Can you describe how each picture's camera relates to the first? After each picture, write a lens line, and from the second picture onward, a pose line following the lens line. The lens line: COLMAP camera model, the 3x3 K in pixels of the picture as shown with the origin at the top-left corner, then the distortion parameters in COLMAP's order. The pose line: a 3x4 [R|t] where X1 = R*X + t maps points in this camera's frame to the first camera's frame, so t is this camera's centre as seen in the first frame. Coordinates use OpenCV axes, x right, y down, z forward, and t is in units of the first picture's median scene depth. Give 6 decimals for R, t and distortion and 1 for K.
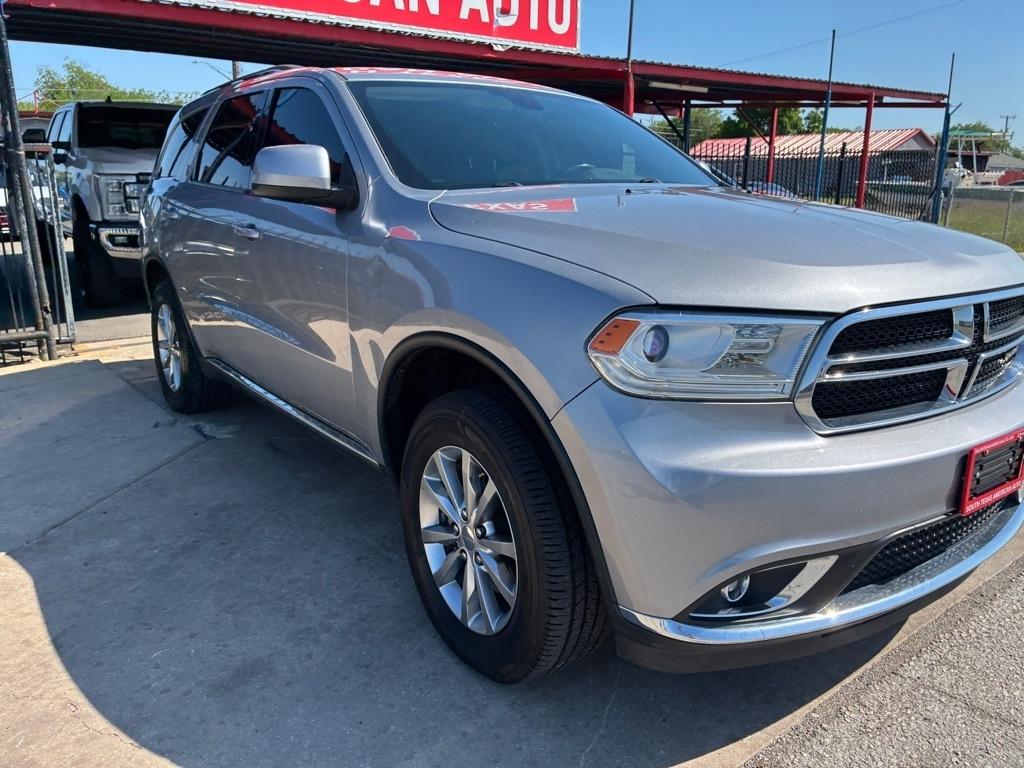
lens RADIAL K [[778.4, 0, 520.9], [0, 778.4, 367.9], [0, 0, 1]] dist [0.051332, -0.072714]
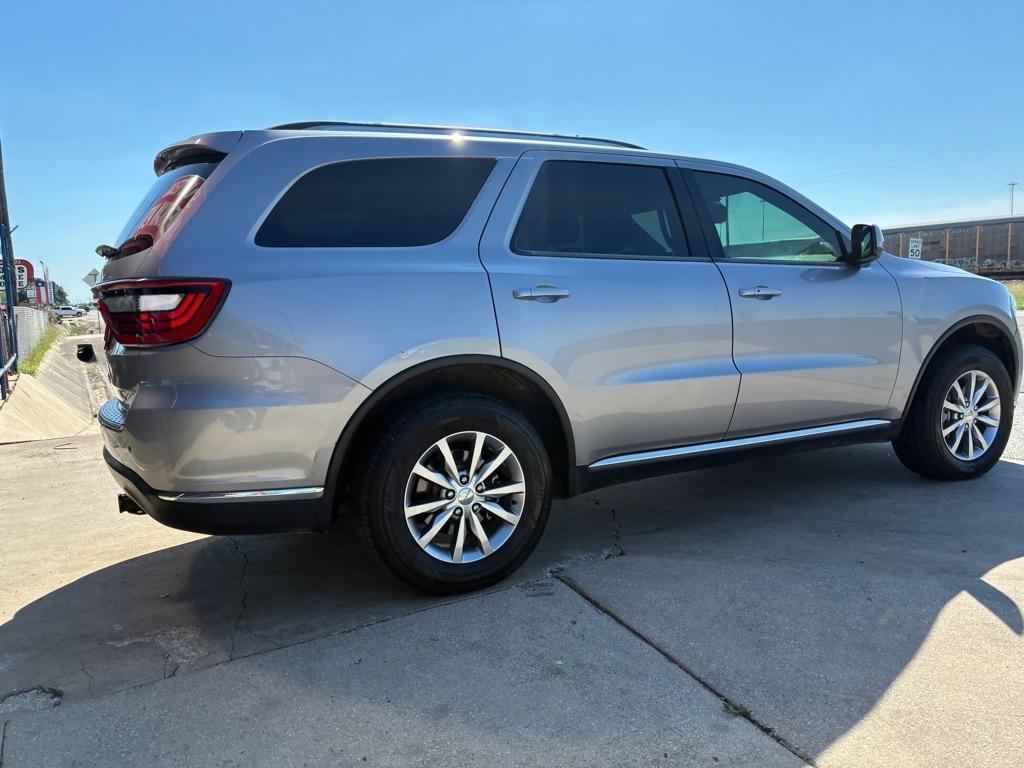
lens RADIAL K [[778.4, 0, 502.9], [0, 778.4, 381.2], [0, 0, 1]] dist [0.051332, -0.072714]
pose [[0.165152, -0.114164, 0.979638, -1.831088], [0.261559, 0.962782, 0.068105, -0.266914], [-0.950953, 0.244986, 0.188866, 1.396320]]
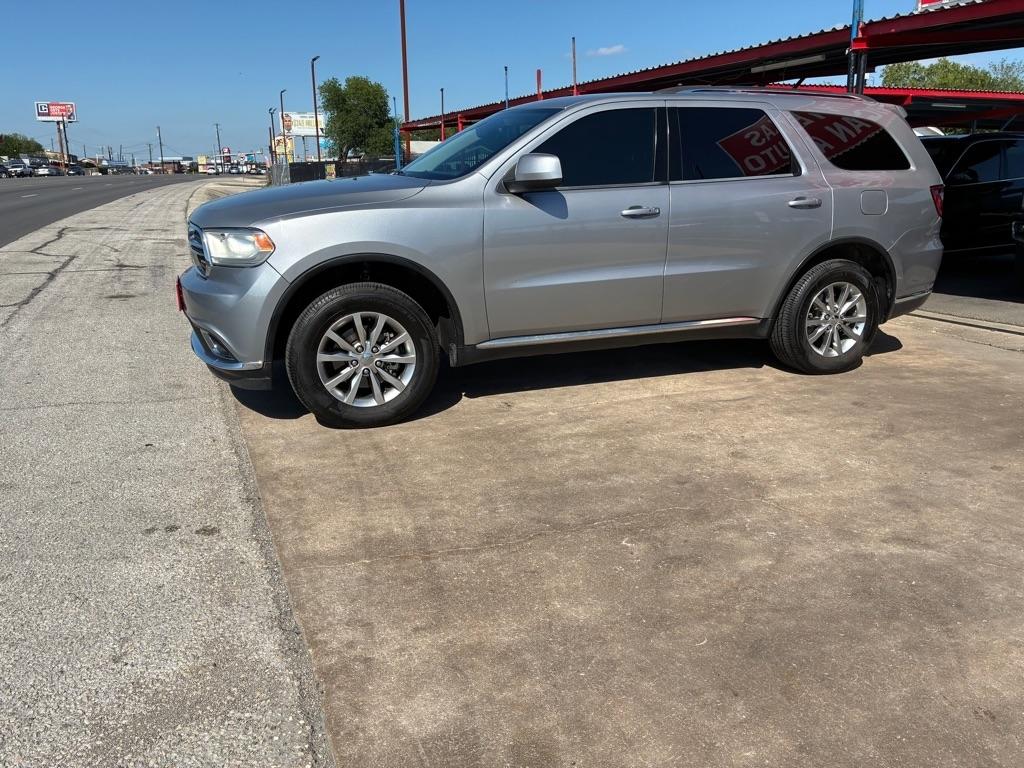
lens RADIAL K [[778.4, 0, 526.3], [0, 778.4, 378.8], [0, 0, 1]] dist [0.051332, -0.072714]
pose [[-0.244195, 0.250654, -0.936772, 1.879262], [-0.225487, 0.924862, 0.306246, -0.422588], [0.943146, 0.286014, -0.169327, 1.749557]]
